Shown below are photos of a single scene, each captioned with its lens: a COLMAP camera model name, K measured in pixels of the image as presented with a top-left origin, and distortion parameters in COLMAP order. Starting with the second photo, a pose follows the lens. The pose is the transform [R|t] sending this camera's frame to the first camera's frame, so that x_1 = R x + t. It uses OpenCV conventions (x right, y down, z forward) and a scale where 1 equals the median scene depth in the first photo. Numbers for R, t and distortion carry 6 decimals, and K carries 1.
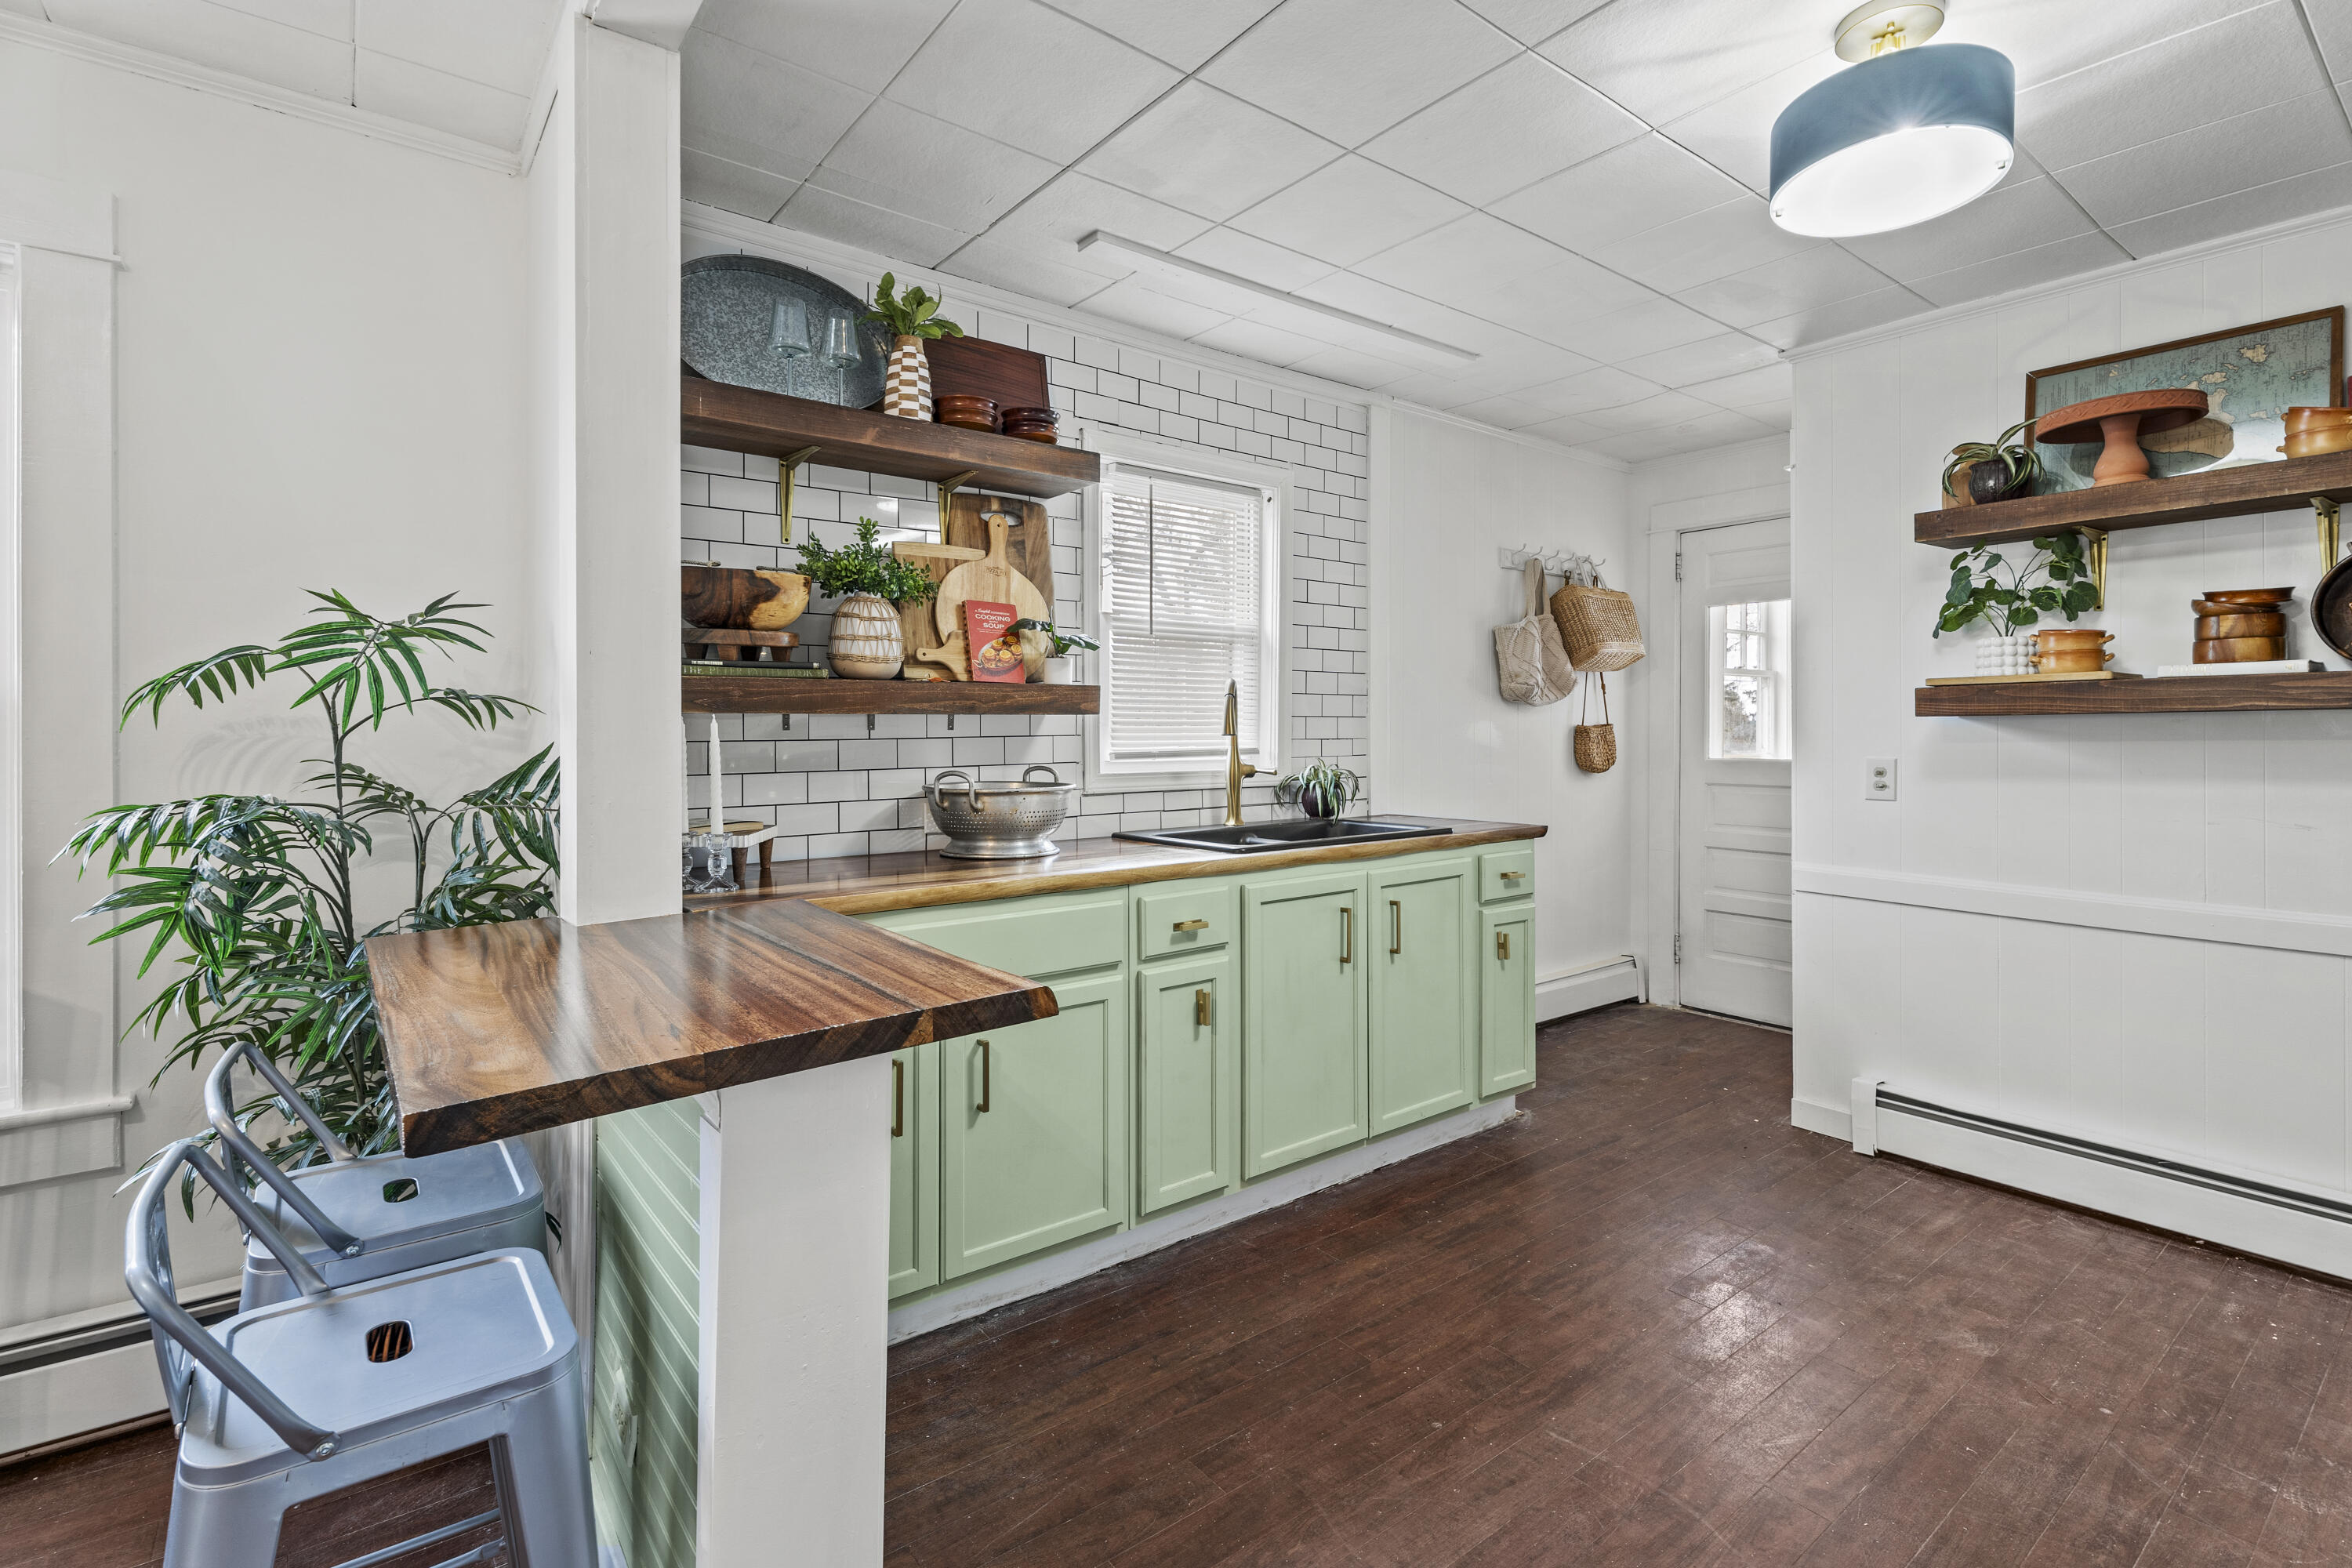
lens RADIAL K [[1079.0, 0, 1168.6], [0, 1079.0, 729.5], [0, 0, 1]] dist [-0.000584, 0.000362]
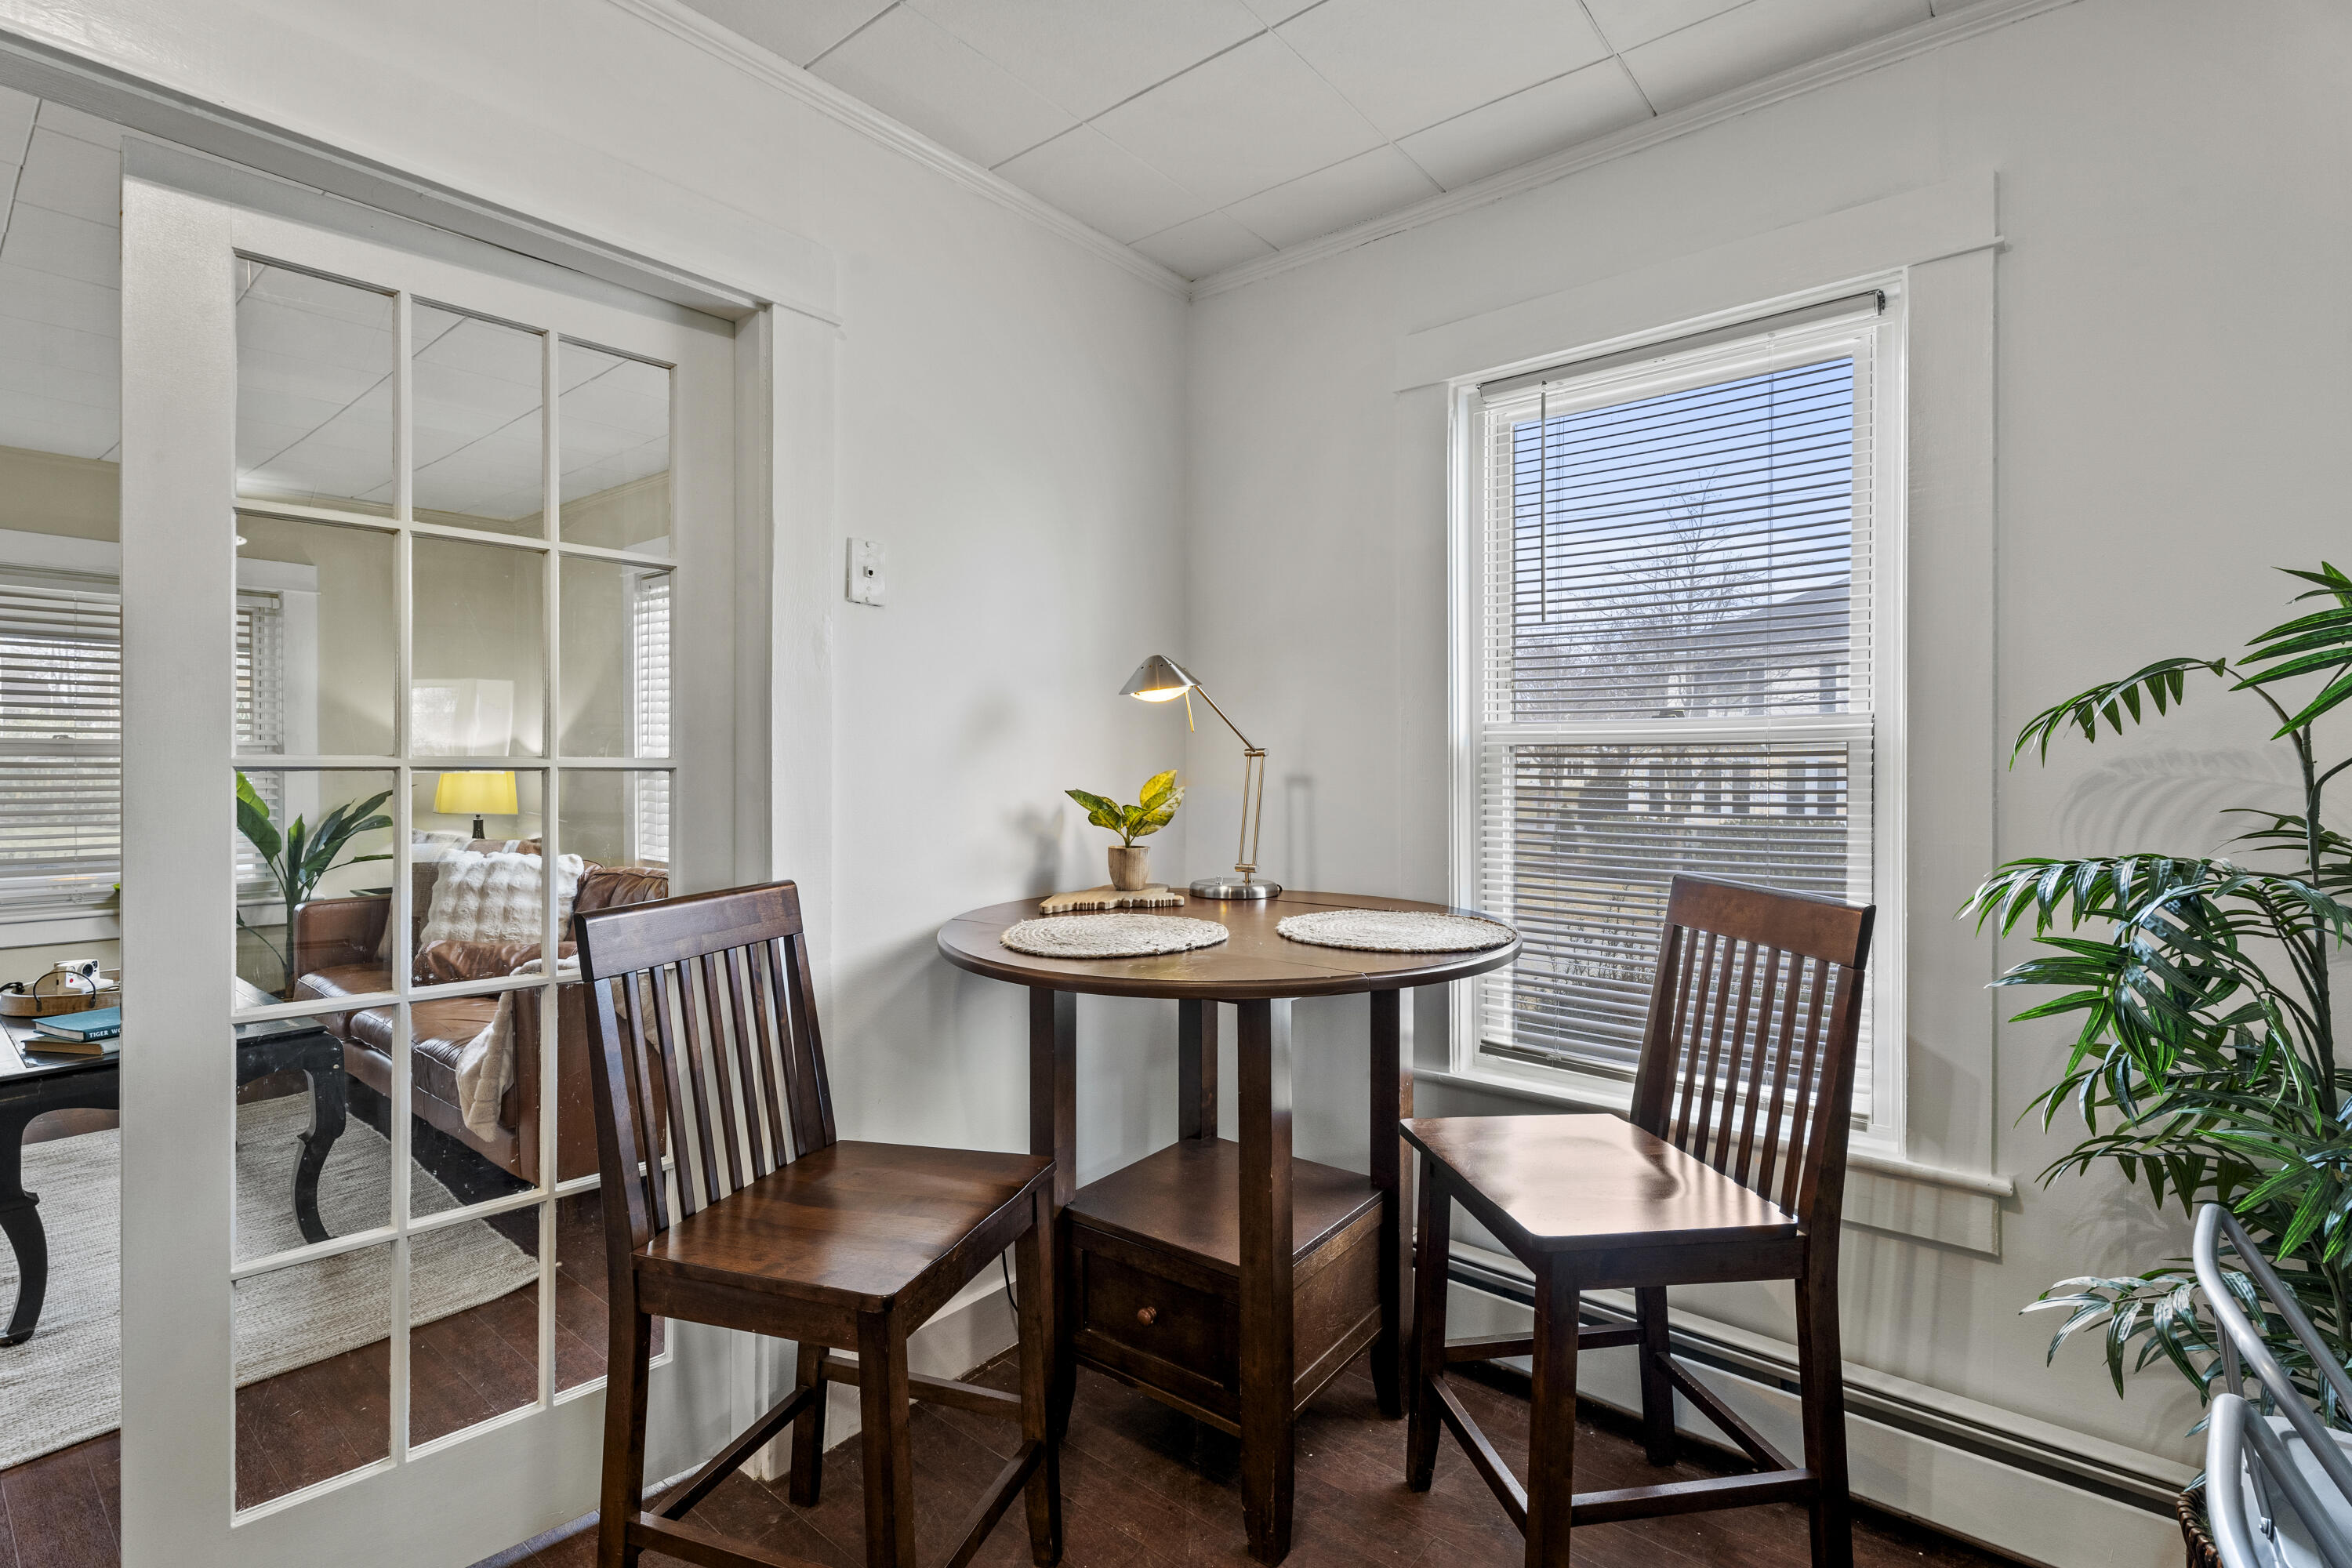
lens RADIAL K [[1089.5, 0, 1169.9], [0, 1089.5, 774.3], [0, 0, 1]] dist [-0.001826, 0.000186]
pose [[0.226138, 0.009194, -0.974052, -0.187341], [-0.000171, 0.999956, 0.009399, -0.001971], [0.974095, -0.001959, 0.226130, 0.095450]]
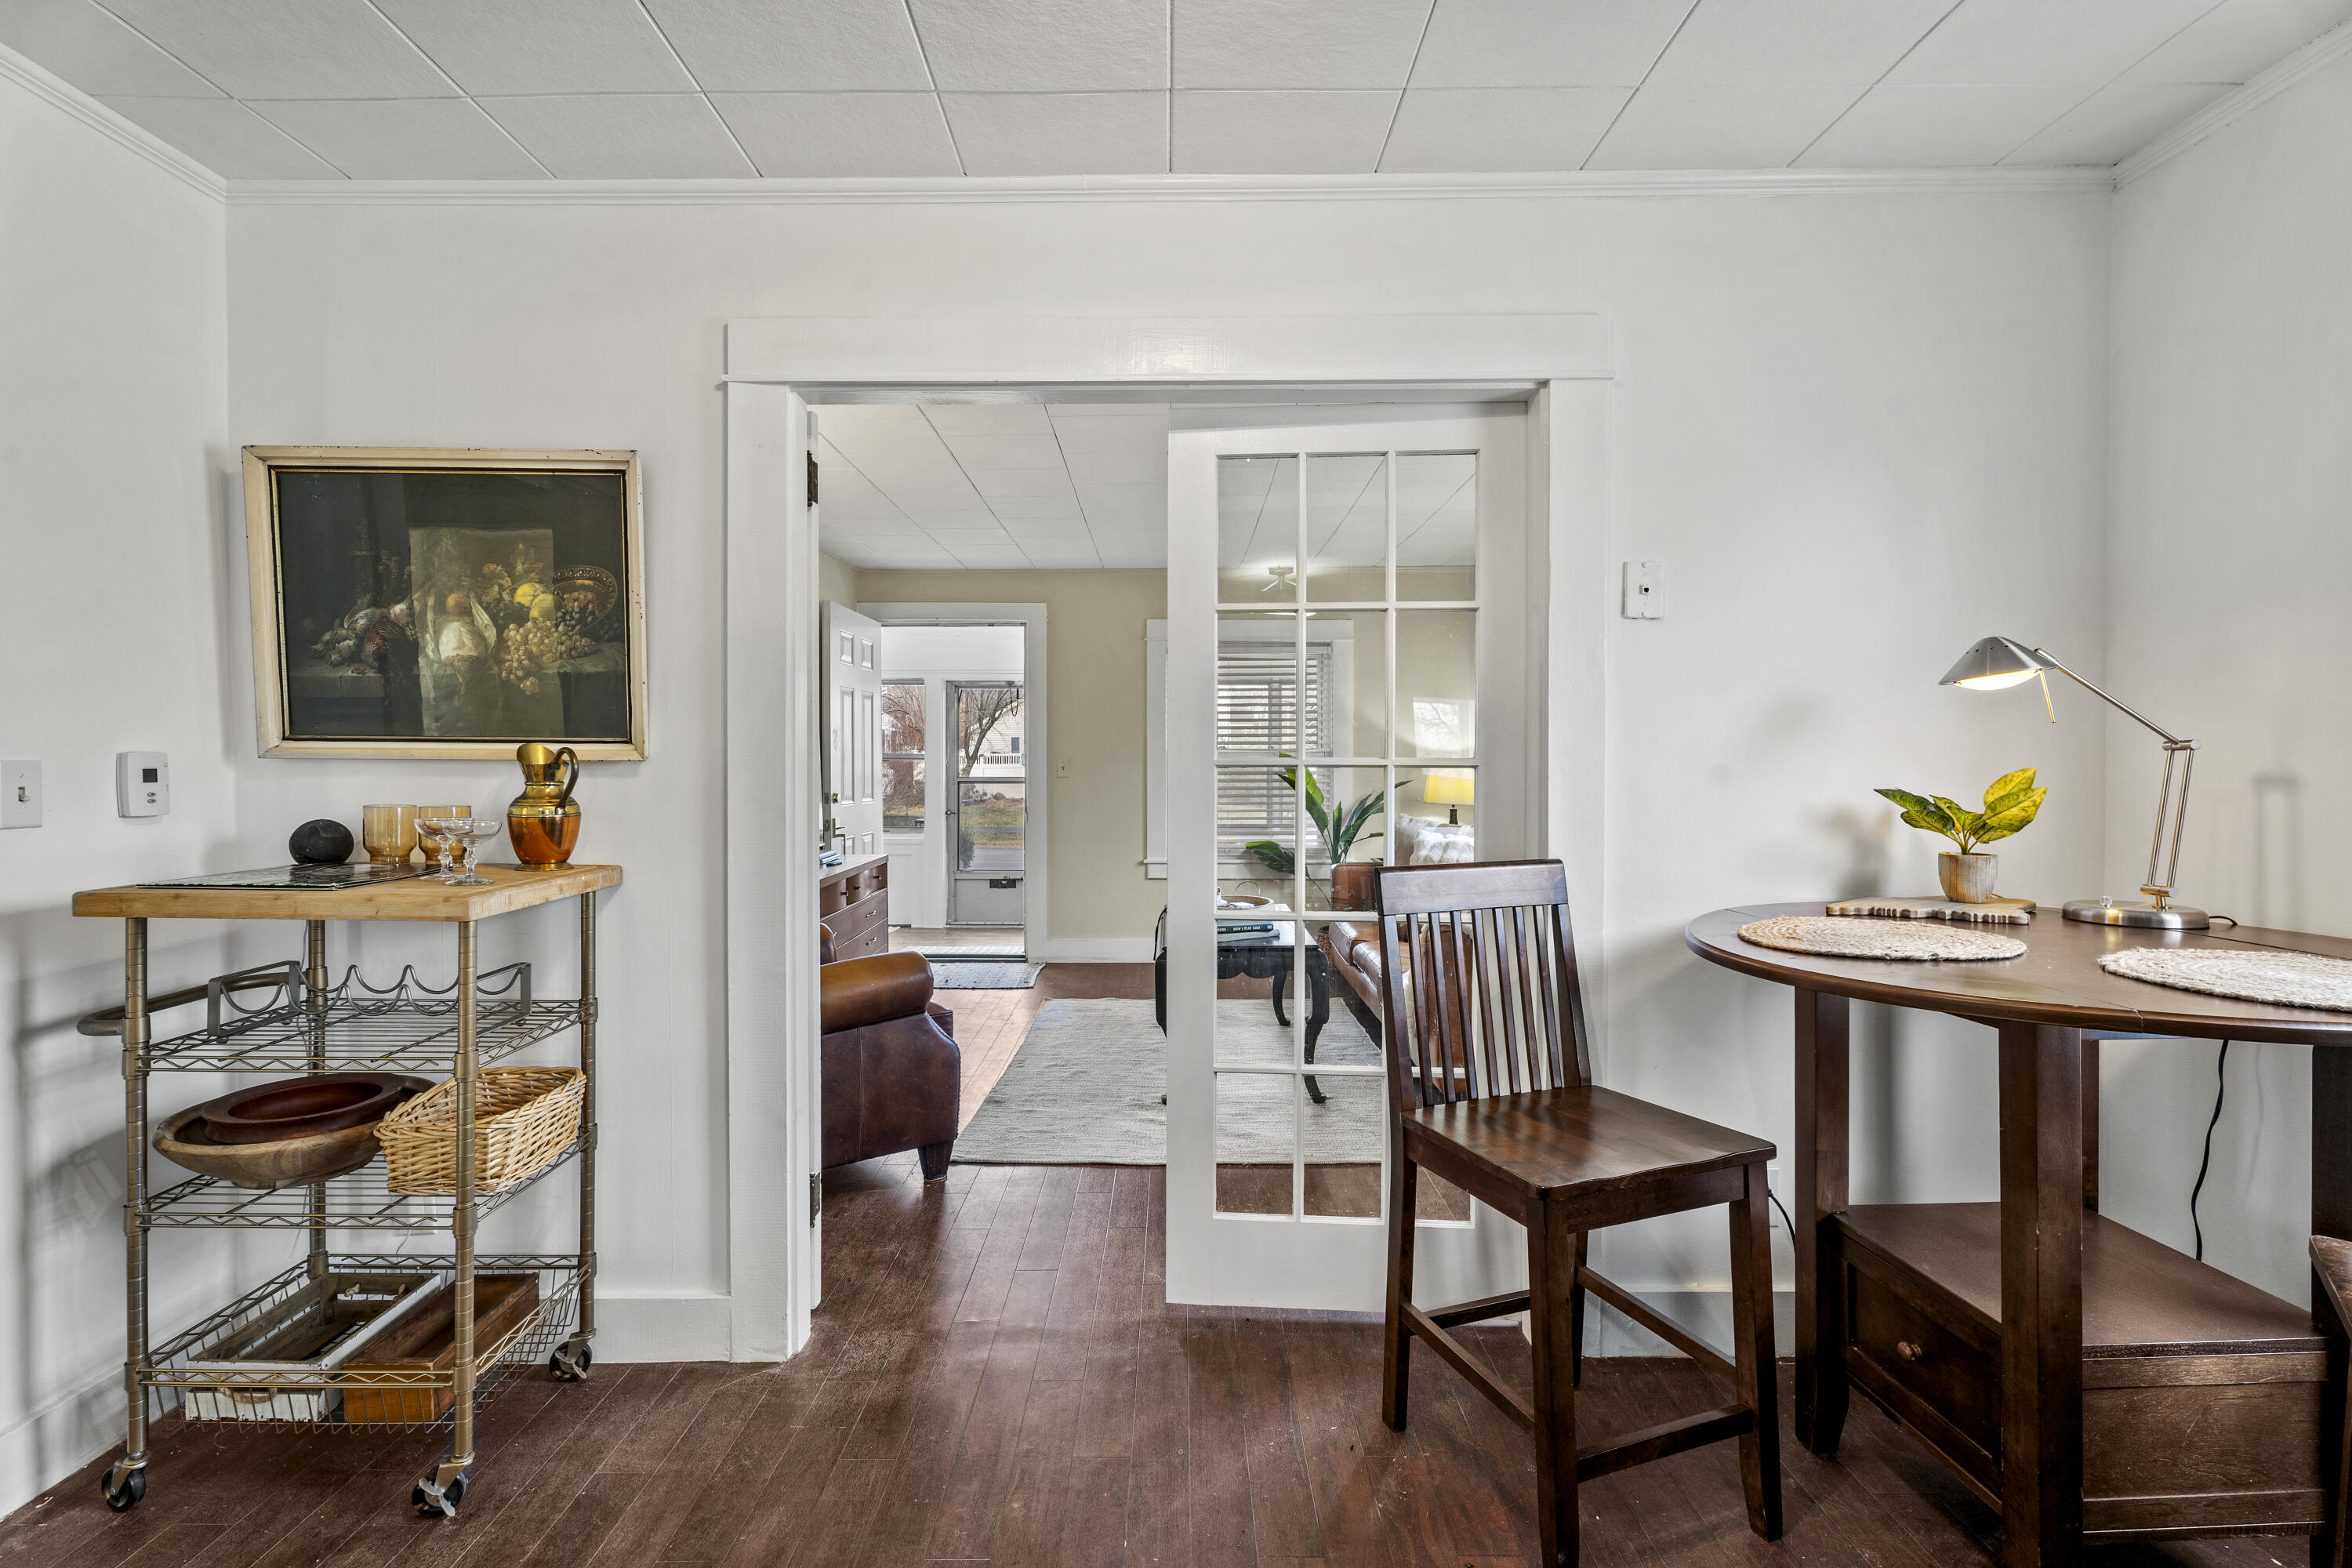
lens RADIAL K [[1063.6, 0, 1171.0], [0, 1063.6, 778.1], [0, 0, 1]] dist [0.009411, -0.000219]
pose [[-0.608172, 0.010334, -0.793738, -0.085626], [0.002200, 0.999933, 0.011334, 0.000651], [0.793802, 0.005147, -0.608154, 0.289786]]
